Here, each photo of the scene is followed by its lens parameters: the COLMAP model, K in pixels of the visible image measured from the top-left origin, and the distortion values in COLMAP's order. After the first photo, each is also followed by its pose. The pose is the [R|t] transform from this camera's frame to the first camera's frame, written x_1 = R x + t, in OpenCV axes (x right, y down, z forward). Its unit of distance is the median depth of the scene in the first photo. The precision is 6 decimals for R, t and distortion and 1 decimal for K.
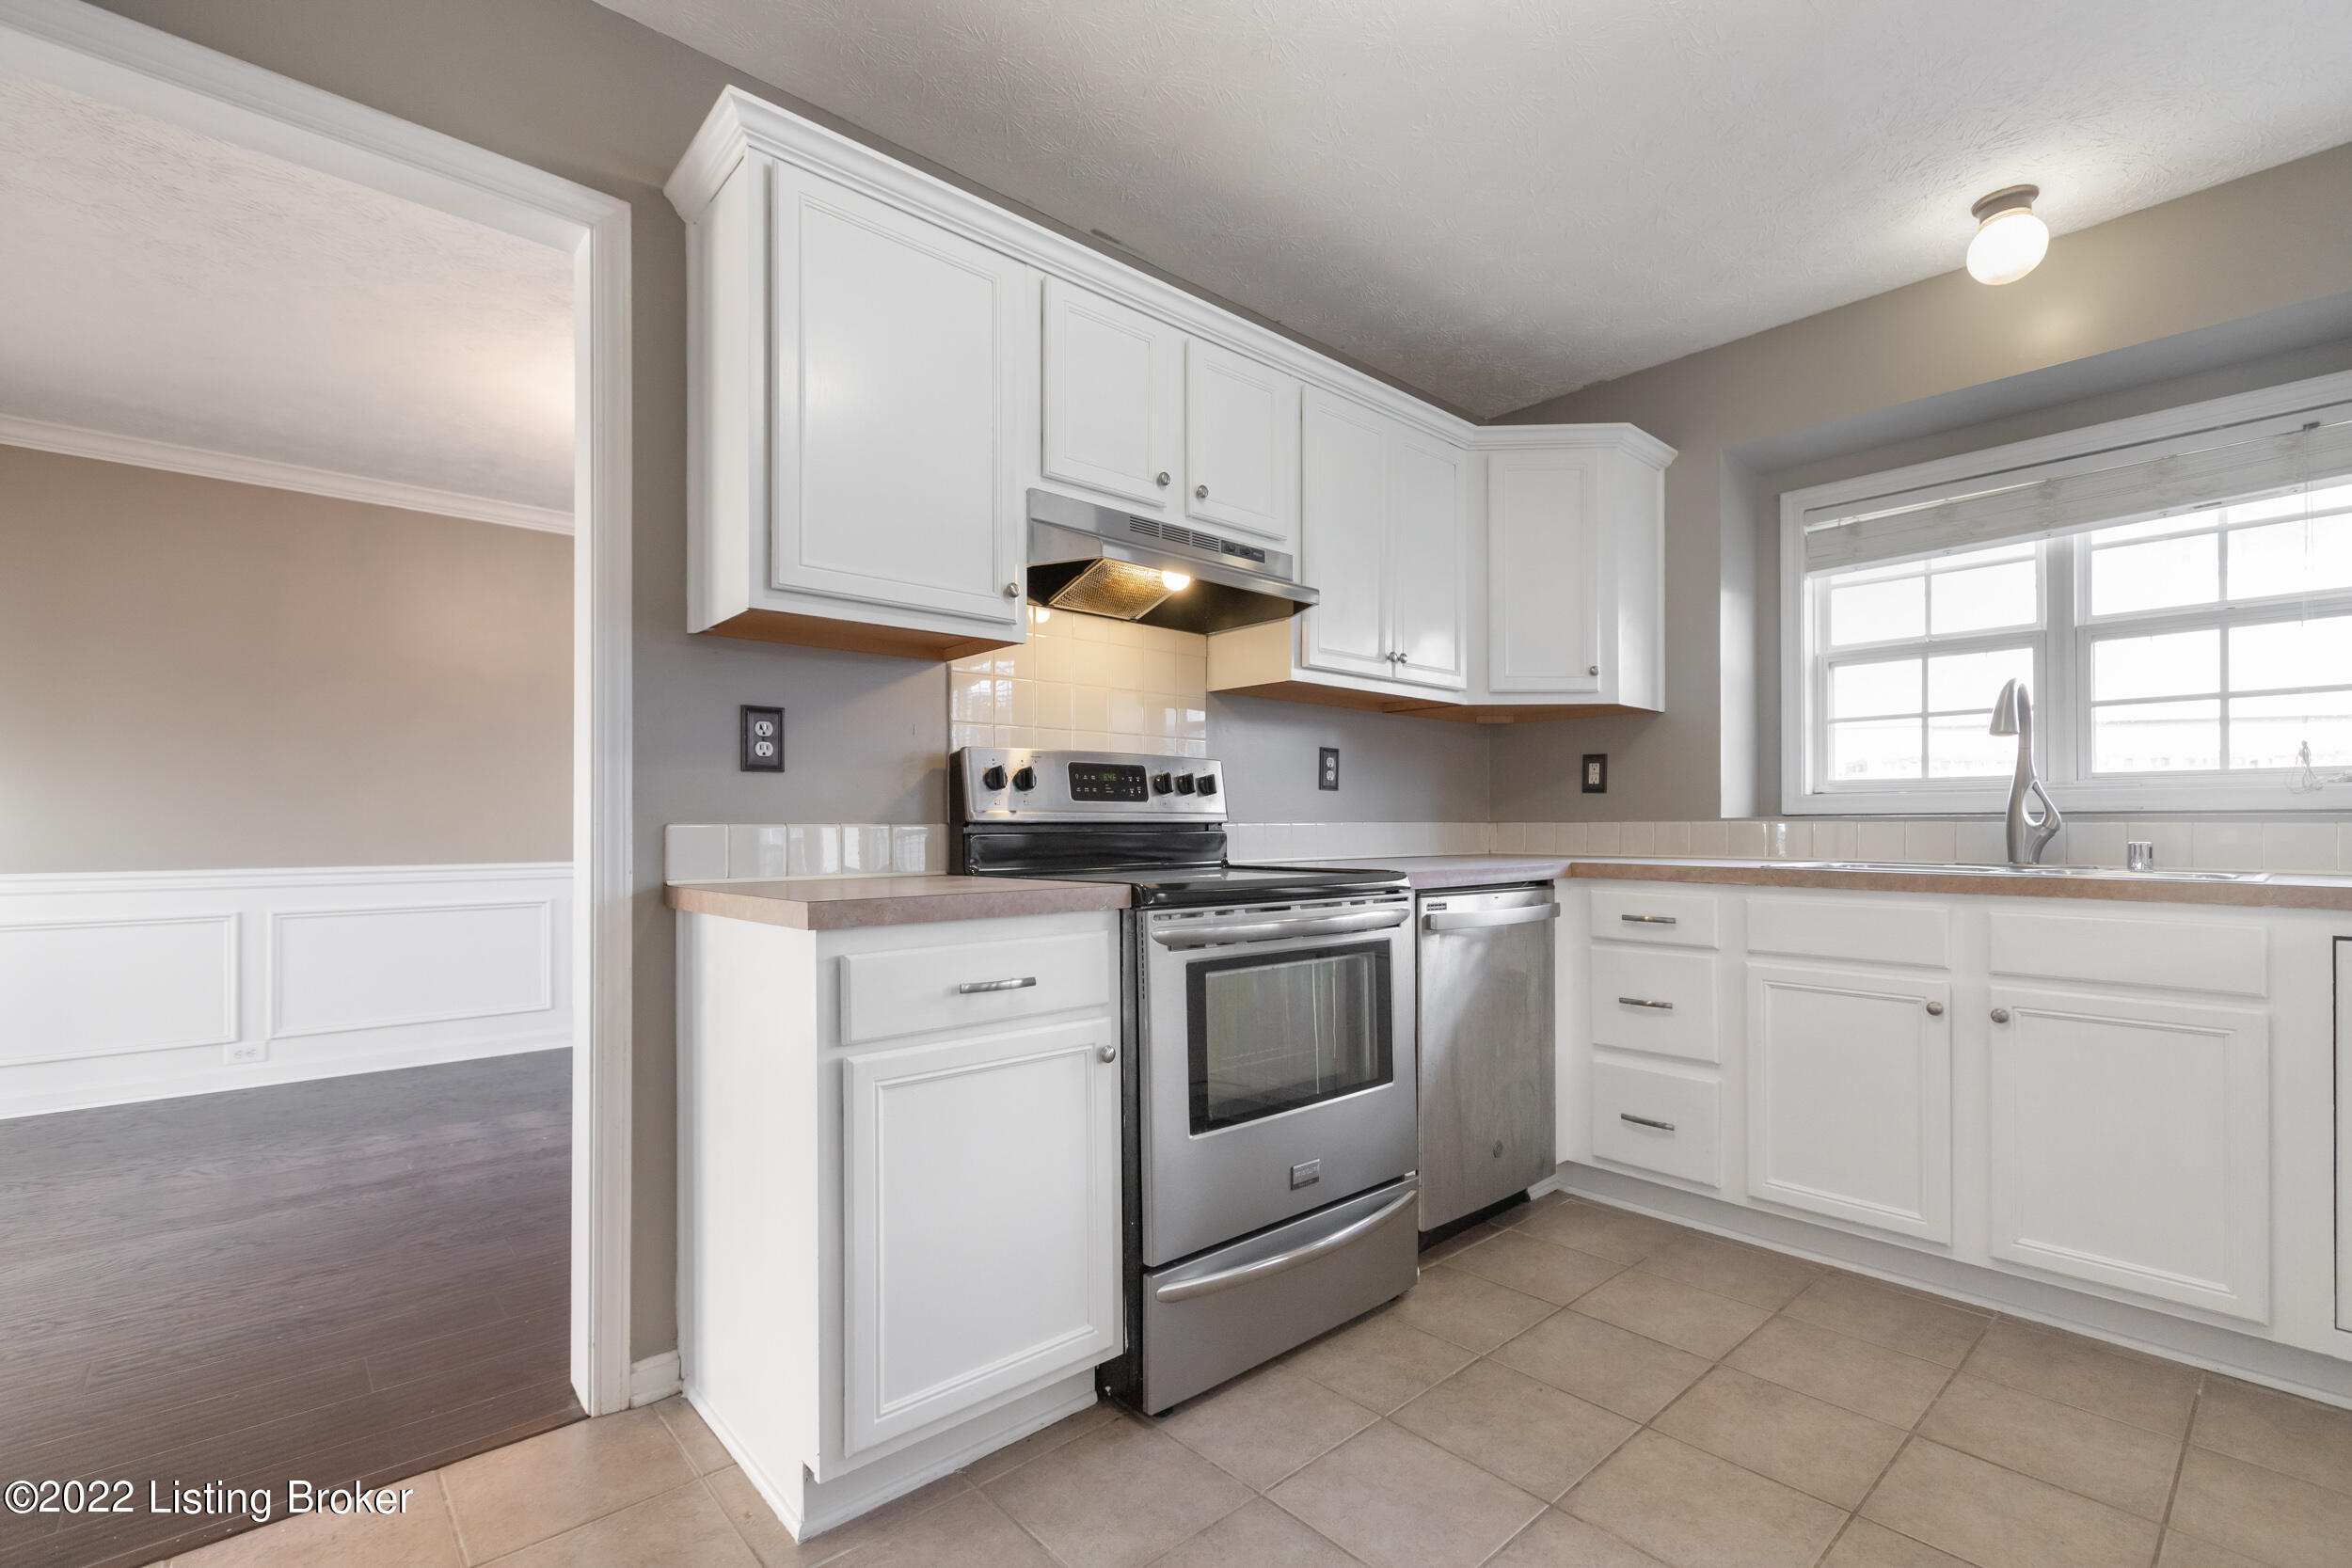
lens RADIAL K [[1058.2, 0, 1181.3], [0, 1058.2, 826.7], [0, 0, 1]] dist [0.006581, -0.002516]
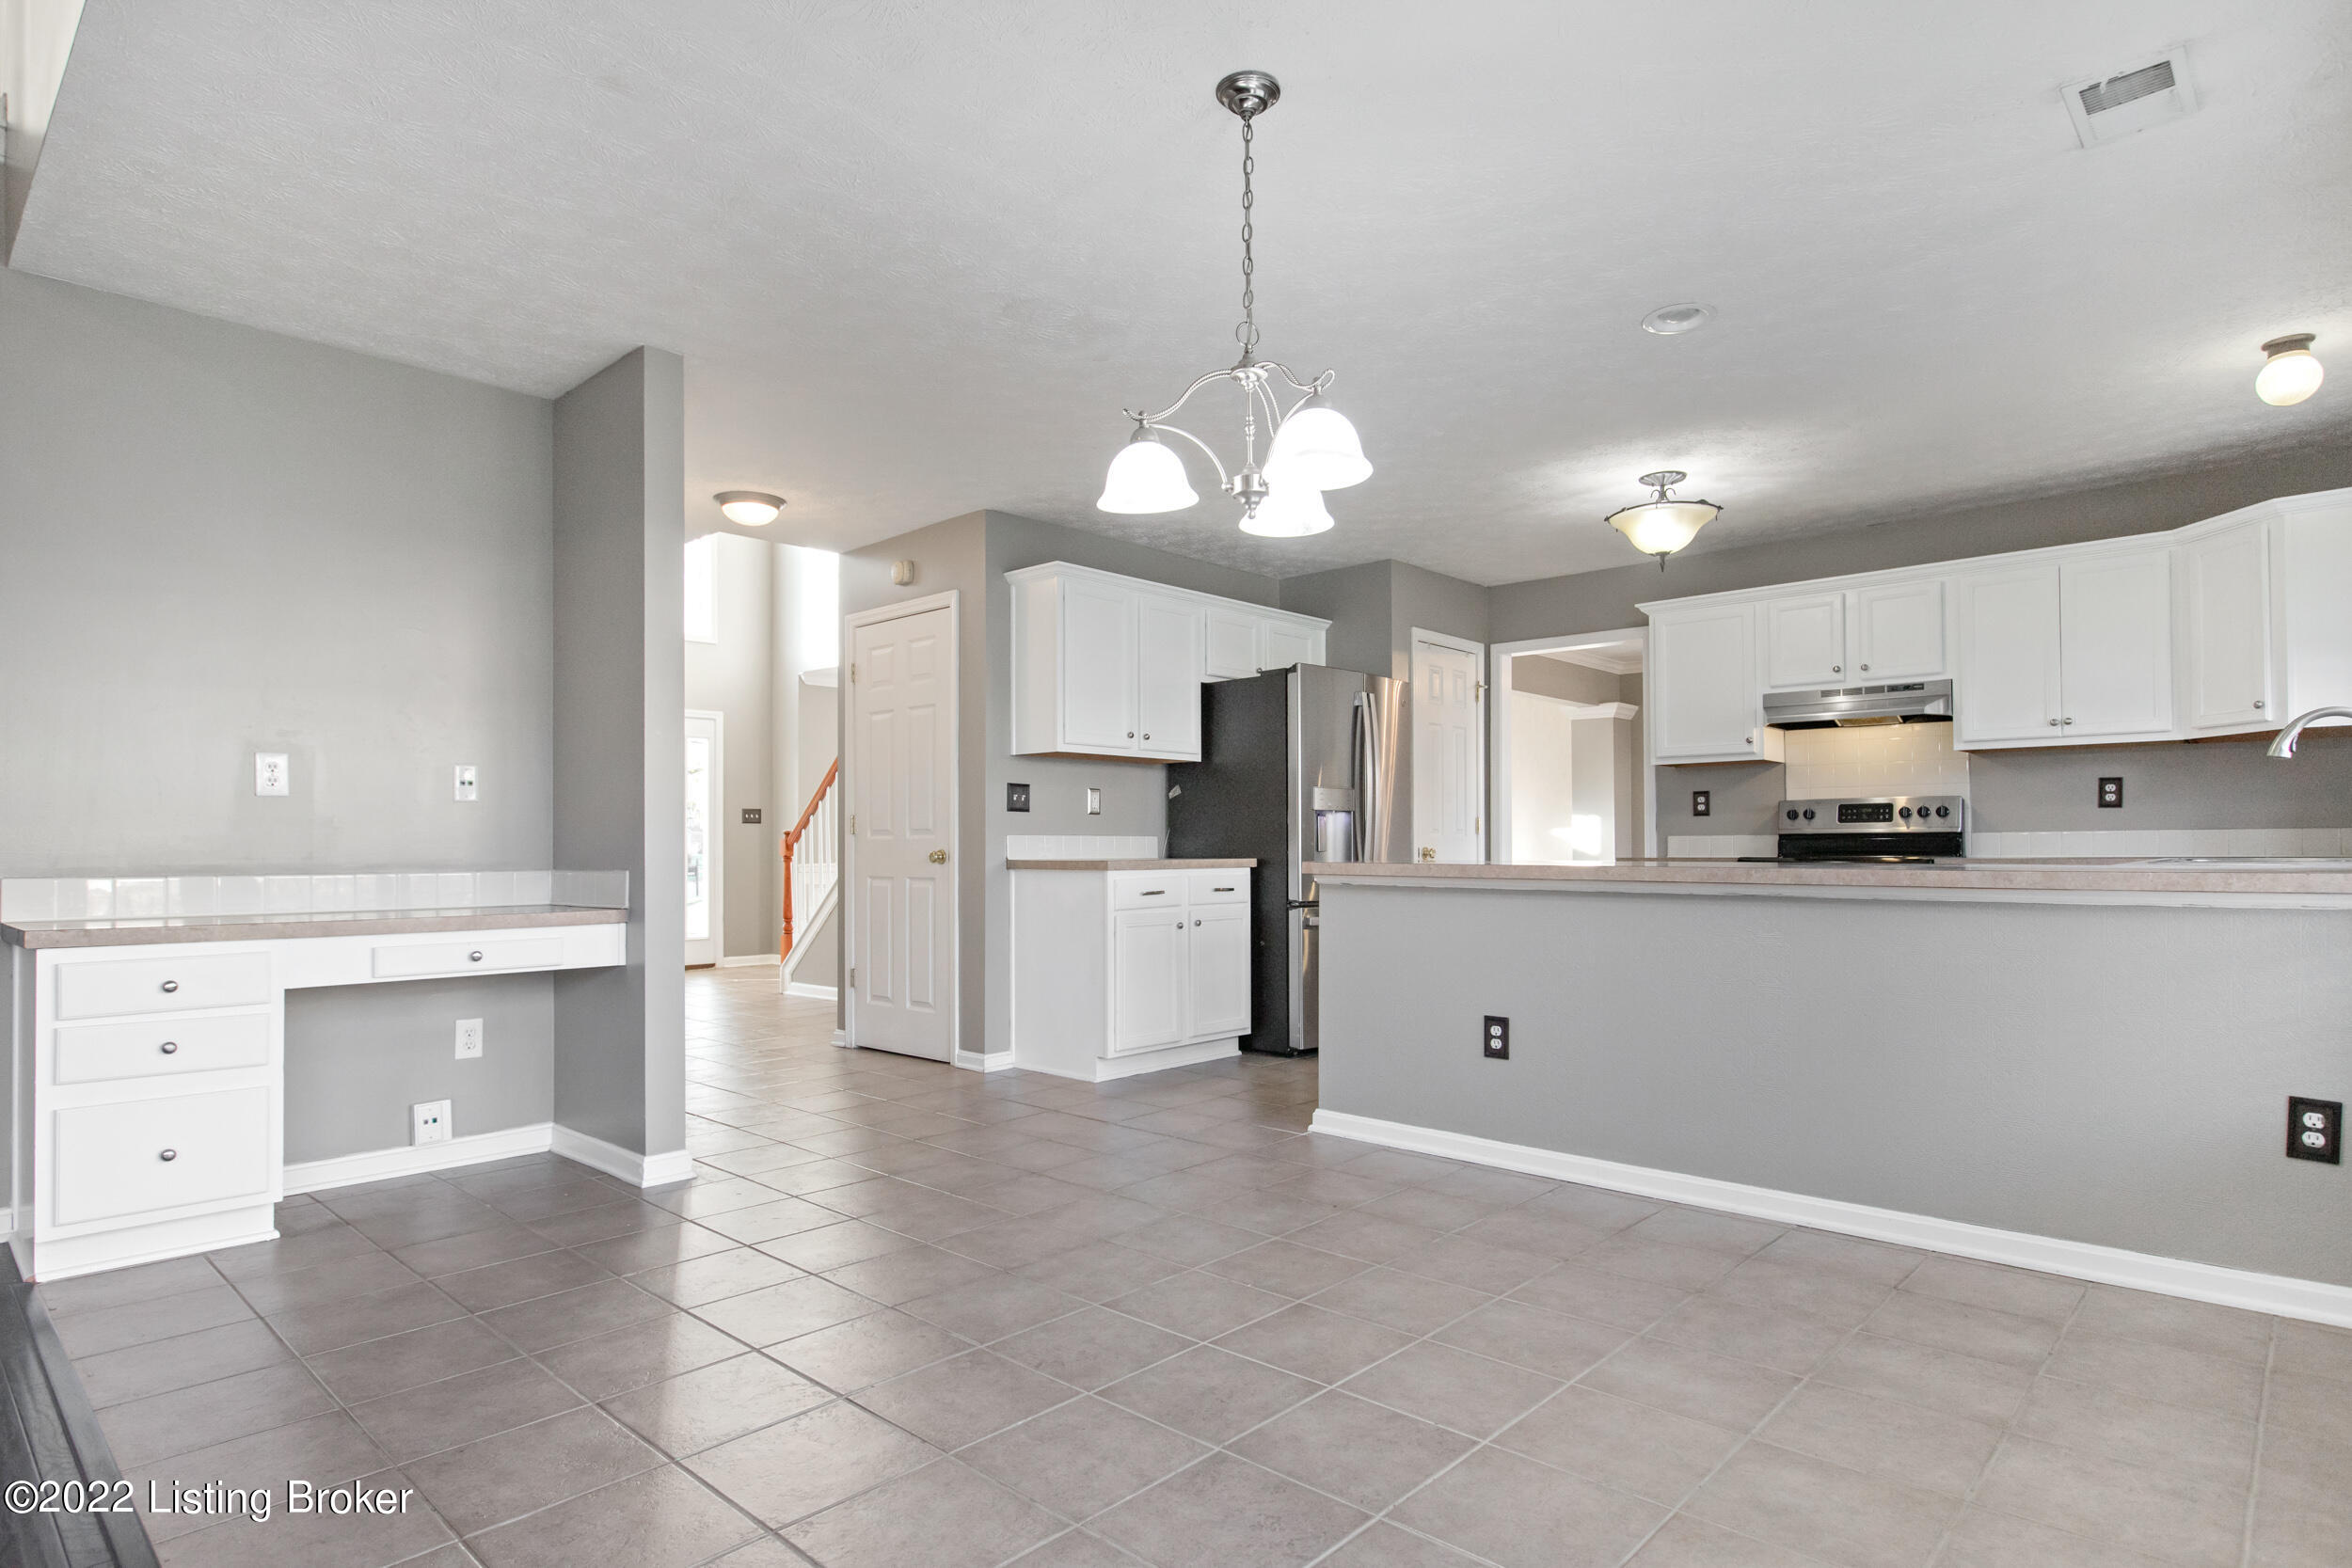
lens RADIAL K [[1288.1, 0, 1180.4], [0, 1288.1, 845.4], [0, 0, 1]] dist [0.022963, 0.000397]
pose [[0.094034, -0.000148, -0.995569, 2.248991], [-0.000830, 1.000000, -0.000227, 0.020455], [0.995569, 0.000848, 0.094034, -0.509168]]
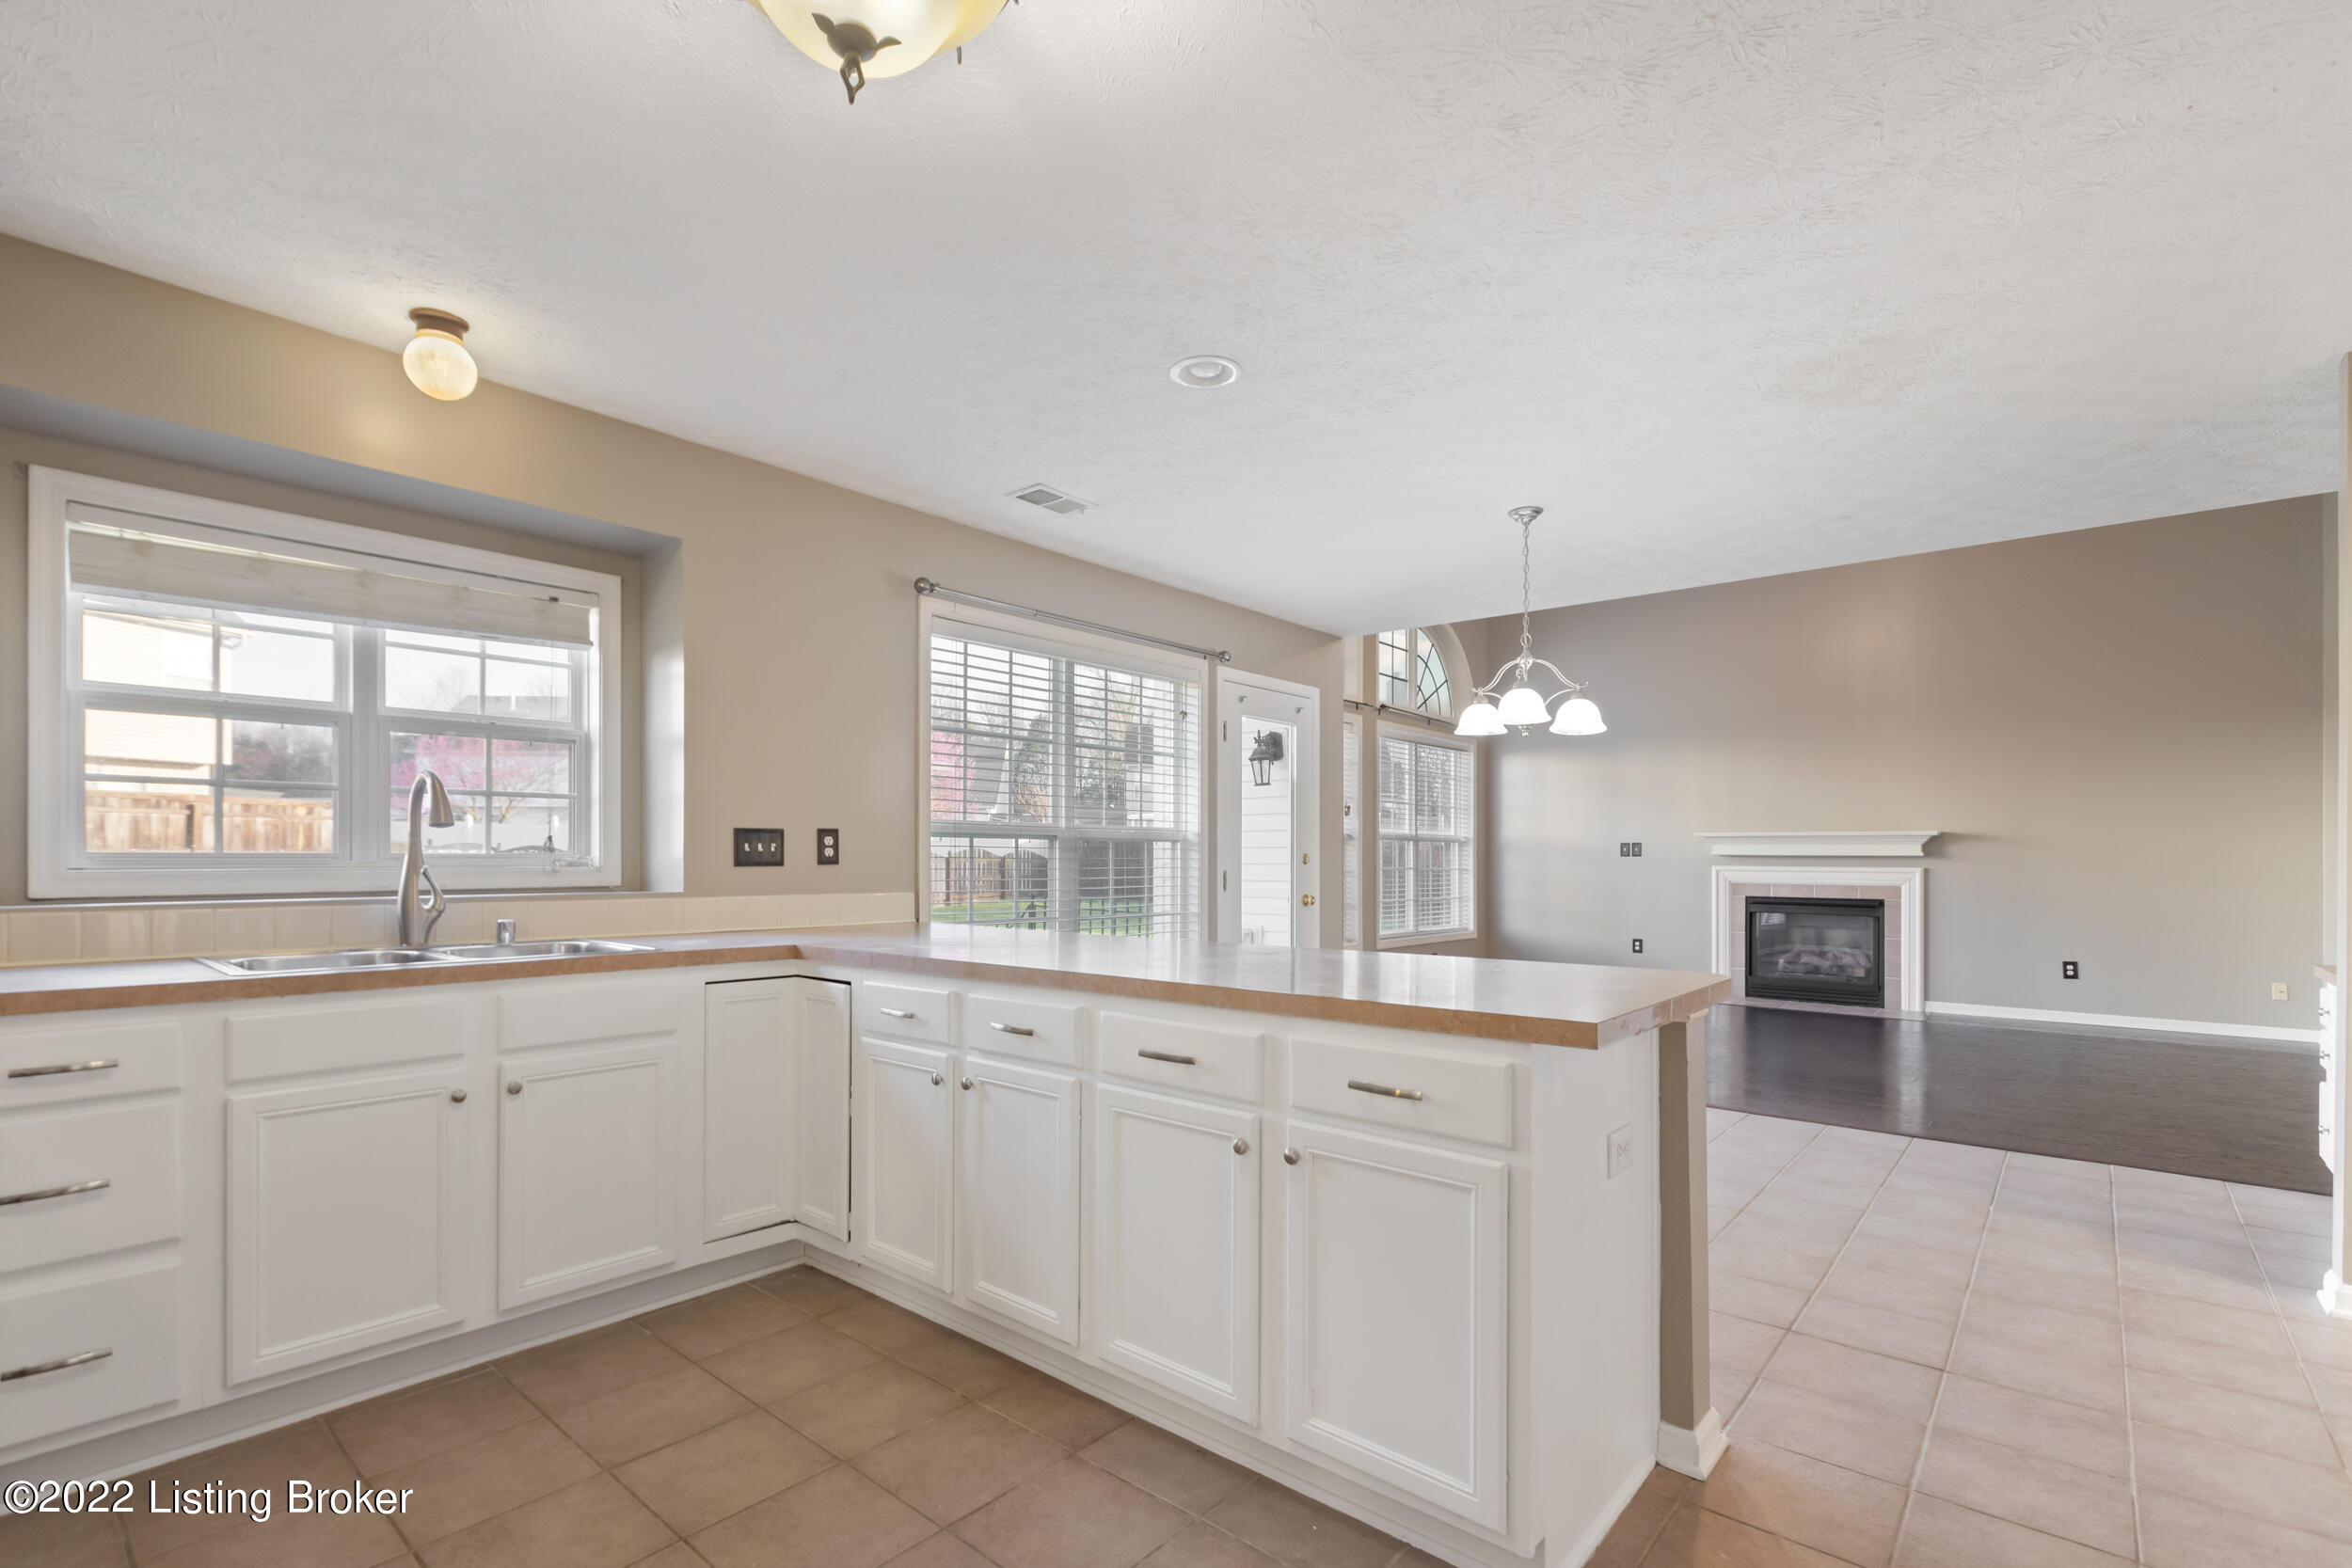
lens RADIAL K [[1058.2, 0, 1183.5], [0, 1058.2, 854.6], [0, 0, 1]] dist [0.006581, -0.002516]
pose [[-0.128956, 0.003442, 0.991644, -0.375570], [-0.003001, 0.999988, -0.003861, -0.056827], [-0.991646, -0.003474, -0.128944, 0.405922]]
